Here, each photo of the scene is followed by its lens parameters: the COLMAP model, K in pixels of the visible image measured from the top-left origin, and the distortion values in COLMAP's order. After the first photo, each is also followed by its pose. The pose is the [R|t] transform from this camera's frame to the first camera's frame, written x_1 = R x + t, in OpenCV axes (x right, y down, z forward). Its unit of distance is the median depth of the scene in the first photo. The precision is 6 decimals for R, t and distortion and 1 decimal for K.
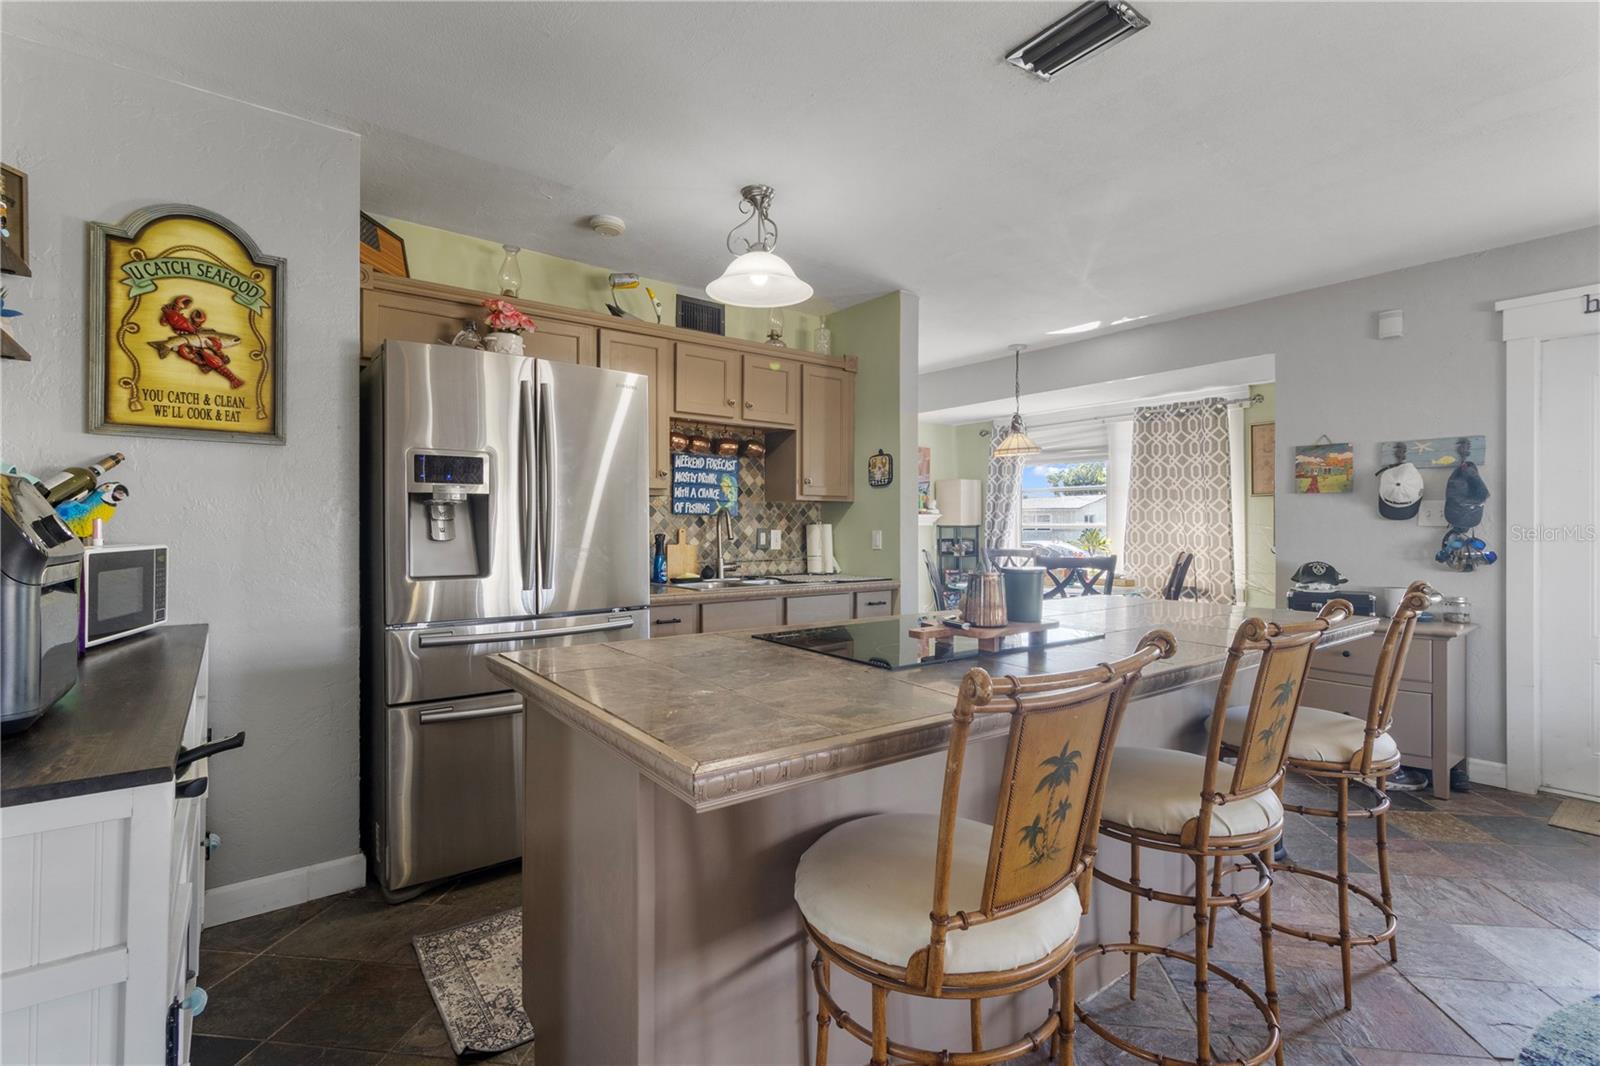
lens RADIAL K [[729.0, 0, 801.8], [0, 729.0, 527.7], [0, 0, 1]] dist [-0.001097, -0.000171]
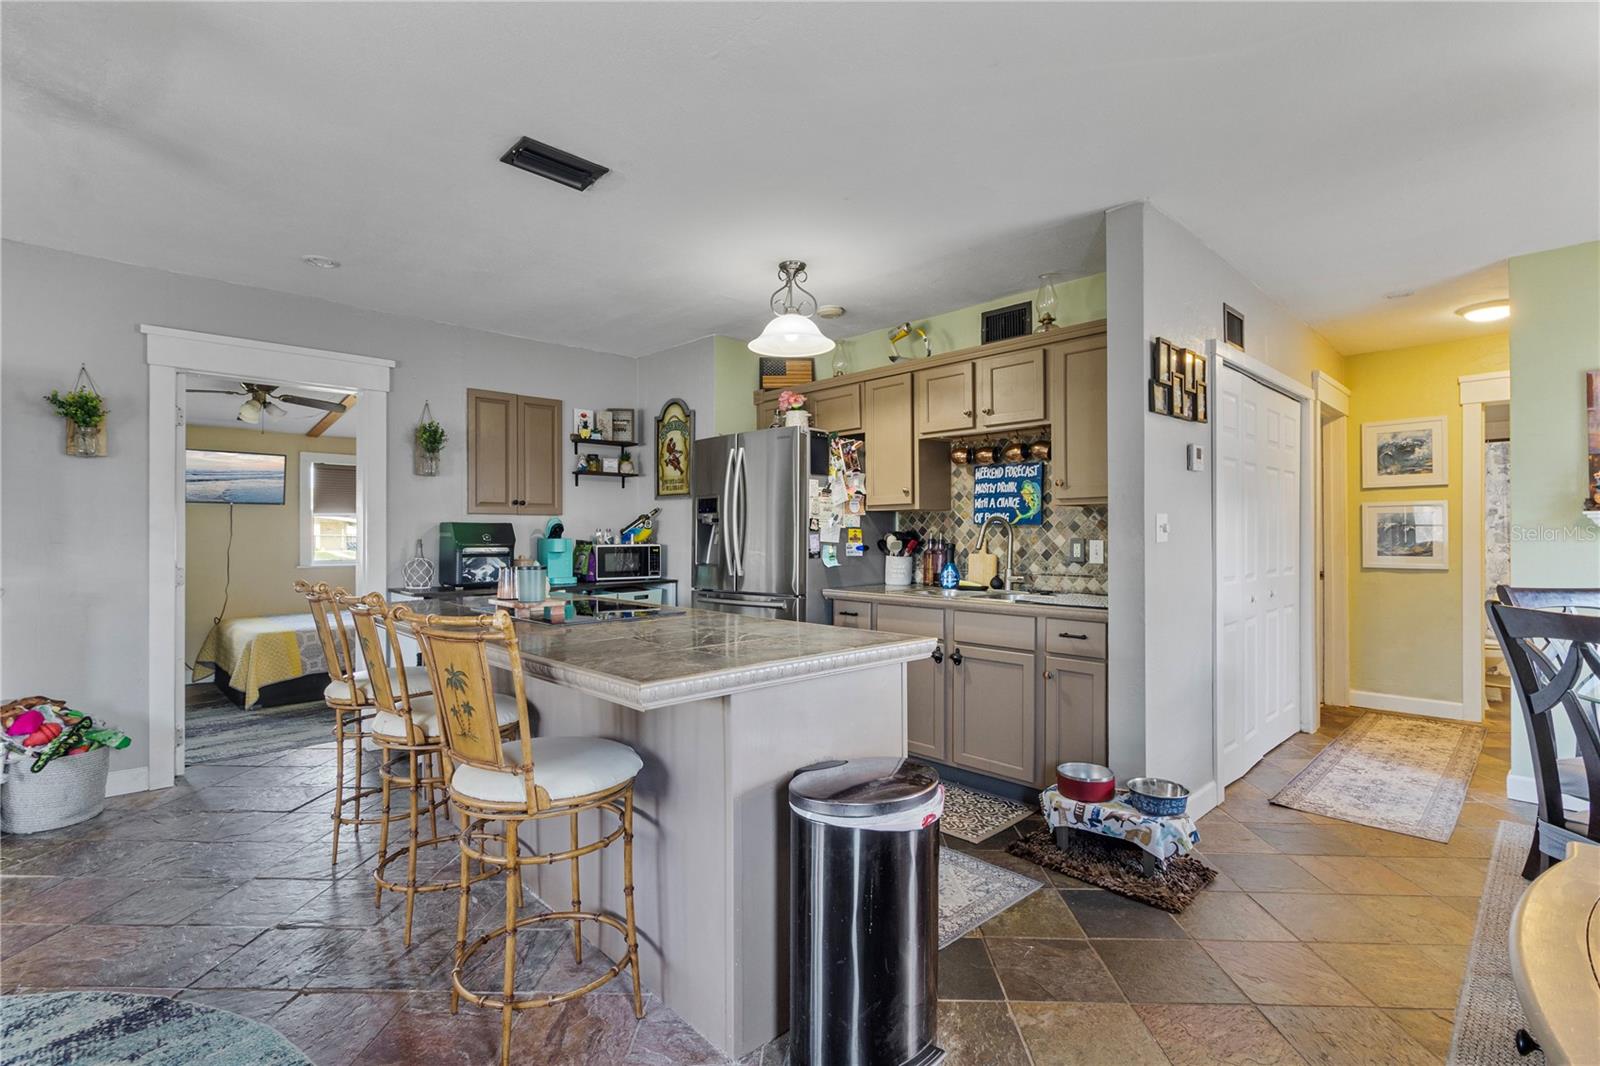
lens RADIAL K [[745.3, 0, 800.9], [0, 745.3, 530.6], [0, 0, 1]] dist [0.000391, 0.000538]
pose [[0.110395, -0.006433, -0.993867, 0.825040], [0.000631, 0.999979, -0.006403, -0.003055], [0.993888, 0.000080, 0.110396, 0.602793]]
